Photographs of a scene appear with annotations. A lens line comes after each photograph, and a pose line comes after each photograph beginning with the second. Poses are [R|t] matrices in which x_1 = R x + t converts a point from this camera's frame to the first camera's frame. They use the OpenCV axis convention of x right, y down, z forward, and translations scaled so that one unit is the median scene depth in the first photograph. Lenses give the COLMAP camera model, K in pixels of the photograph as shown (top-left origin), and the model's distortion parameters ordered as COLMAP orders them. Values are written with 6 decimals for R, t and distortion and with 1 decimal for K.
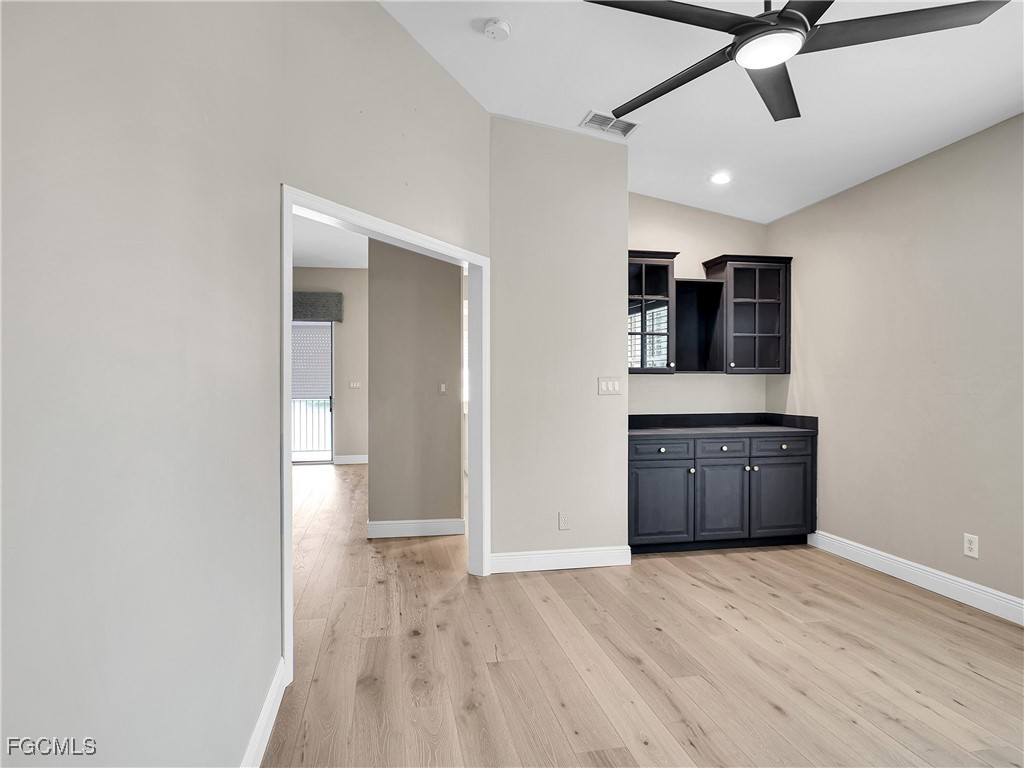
lens RADIAL K [[573.6, 0, 505.8], [0, 573.6, 383.2], [0, 0, 1]] dist [-0.006394, 0.001802]
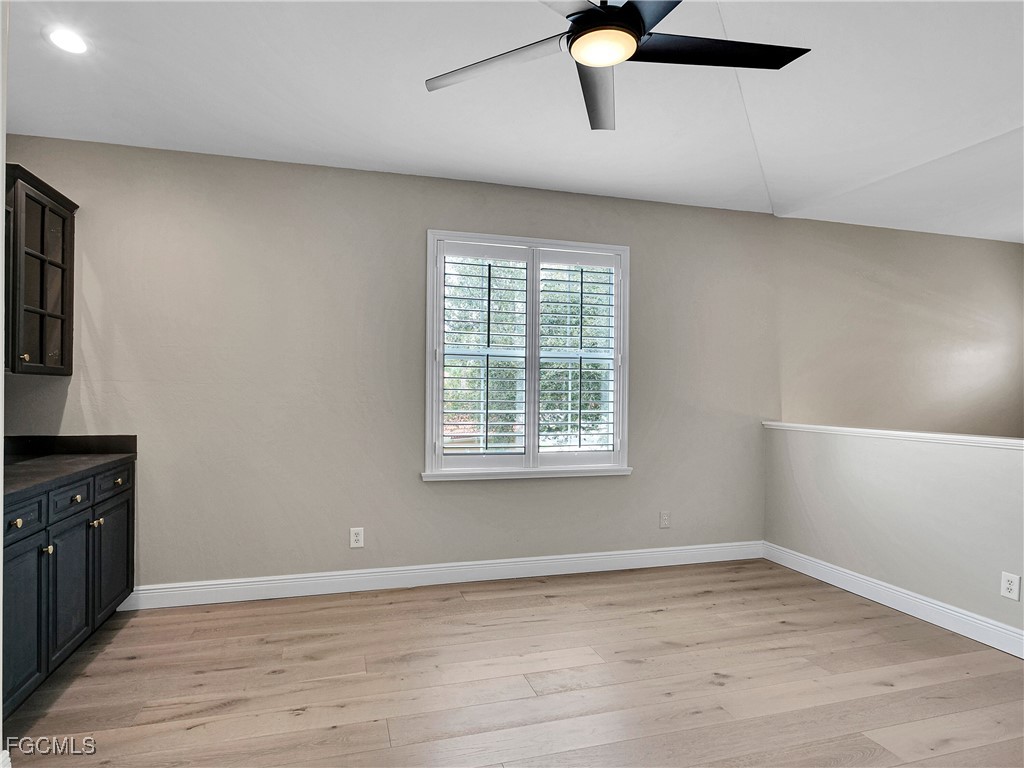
lens RADIAL K [[573.6, 0, 517.8], [0, 573.6, 388.7], [0, 0, 1]] dist [-0.006394, 0.001802]
pose [[-0.082436, 0.000564, 0.996596, -0.303282], [-0.015938, 0.999871, -0.001885, -0.009138], [-0.996469, -0.016039, -0.082416, 0.720049]]
